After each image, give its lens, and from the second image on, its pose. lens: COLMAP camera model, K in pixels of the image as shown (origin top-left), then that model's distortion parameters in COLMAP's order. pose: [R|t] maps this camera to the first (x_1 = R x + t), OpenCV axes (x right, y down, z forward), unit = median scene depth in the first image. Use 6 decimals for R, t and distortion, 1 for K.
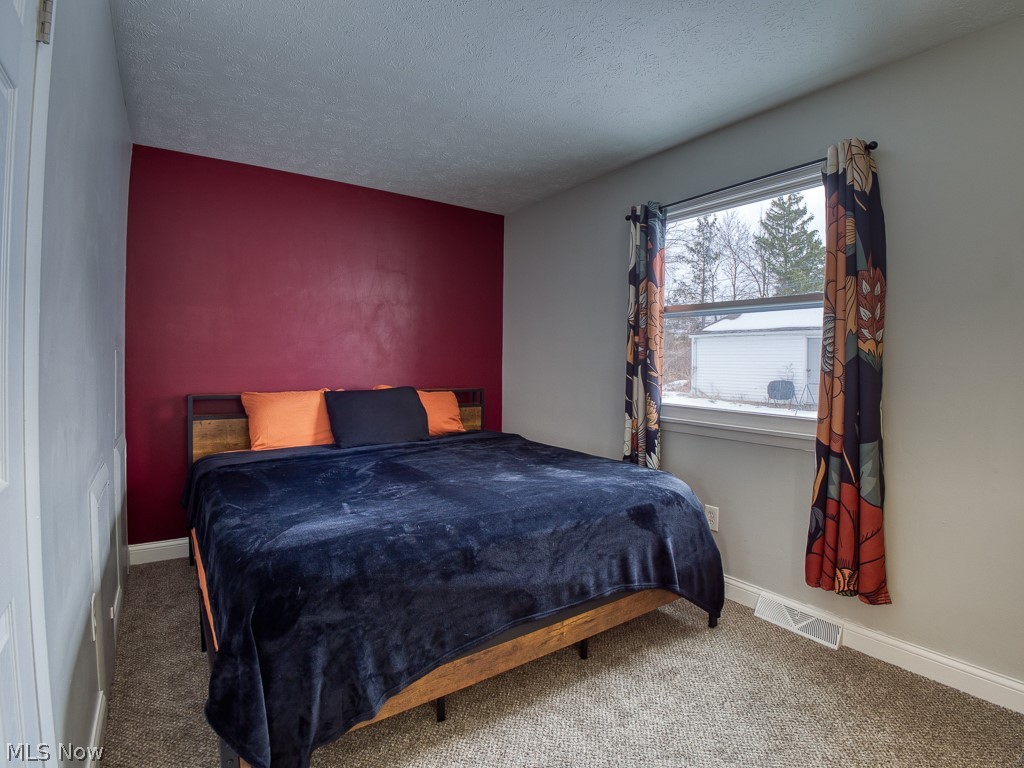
lens RADIAL K [[498.2, 0, 506.7], [0, 498.2, 373.5], [0, 0, 1]] dist [-0.048154, -0.003880]
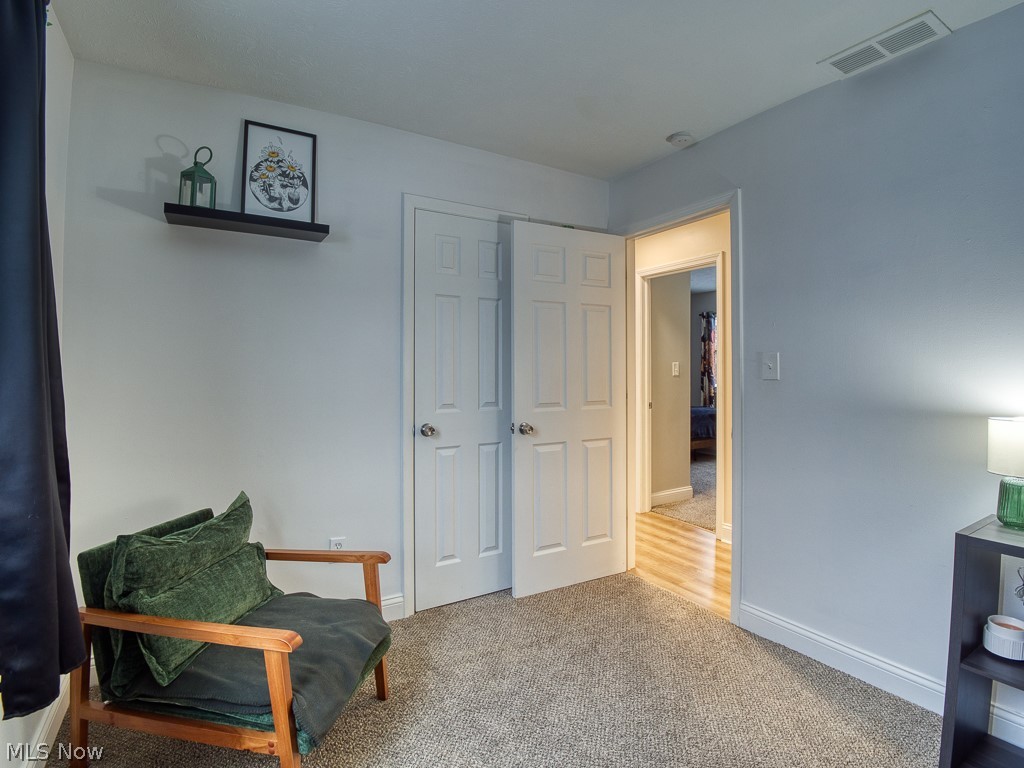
lens RADIAL K [[498.2, 0, 509.2], [0, 498.2, 381.4], [0, 0, 1]] dist [-0.048154, -0.003880]
pose [[0.998245, -0.016943, -0.056750, -0.646540], [0.016819, 0.999855, -0.002659, 0.022320], [0.056787, 0.001700, 0.998385, -1.733664]]
